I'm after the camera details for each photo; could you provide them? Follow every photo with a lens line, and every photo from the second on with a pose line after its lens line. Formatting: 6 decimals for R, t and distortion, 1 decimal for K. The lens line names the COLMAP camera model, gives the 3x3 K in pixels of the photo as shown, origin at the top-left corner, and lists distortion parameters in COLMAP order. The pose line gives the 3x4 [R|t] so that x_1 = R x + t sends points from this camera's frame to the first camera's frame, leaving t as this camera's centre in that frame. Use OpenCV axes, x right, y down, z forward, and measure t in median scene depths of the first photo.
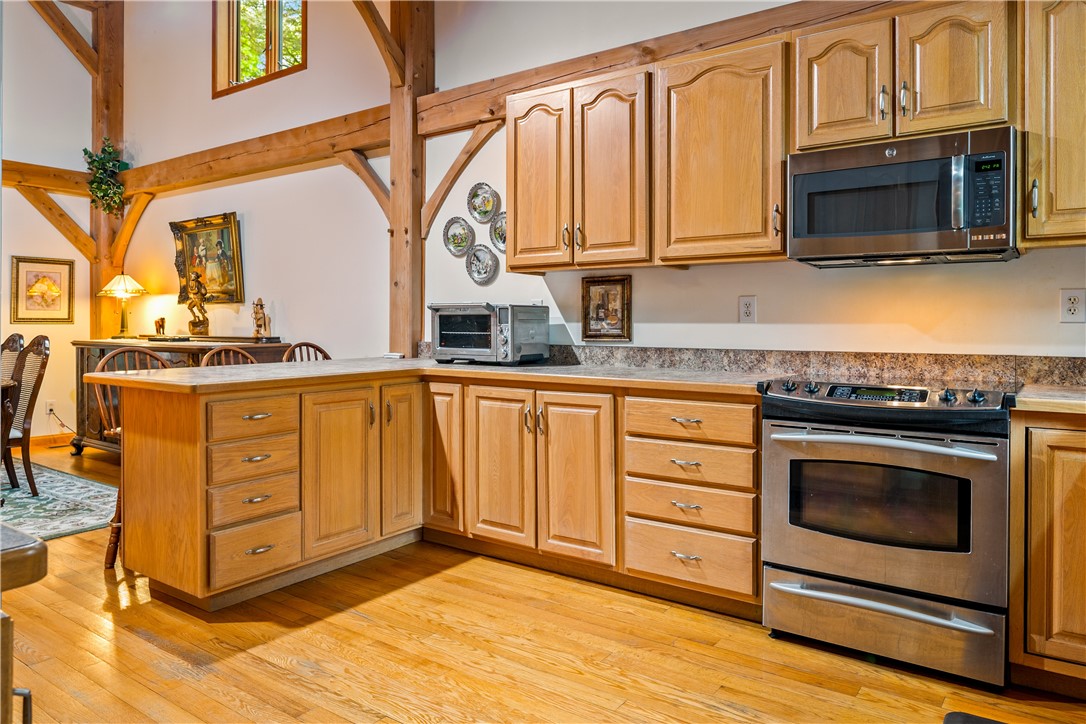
lens RADIAL K [[708.3, 0, 545.5], [0, 708.3, 327.2], [0, 0, 1]] dist [0.001186, -0.002633]
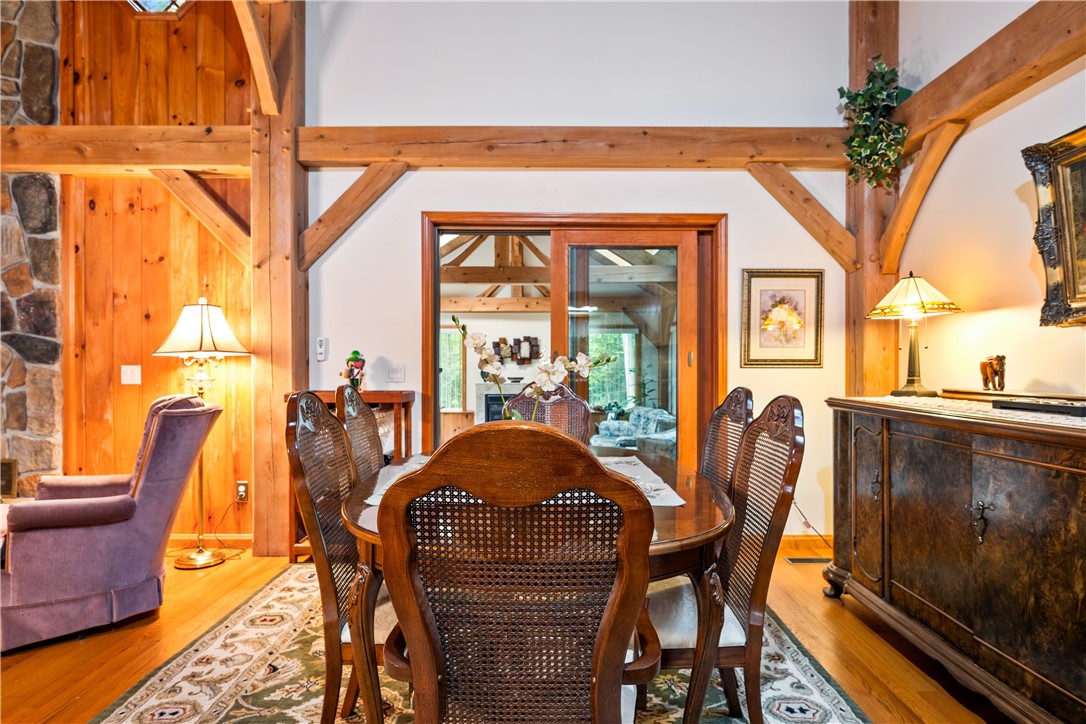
lens RADIAL K [[623.2, 0, 546.1], [0, 623.2, 367.0], [0, 0, 1]] dist [-0.005996, 0.000256]
pose [[0.566161, -0.000015, -0.824295, -0.357979], [-0.003668, 0.999990, -0.002537, -0.003600], [0.824287, 0.004460, 0.566155, 0.494064]]
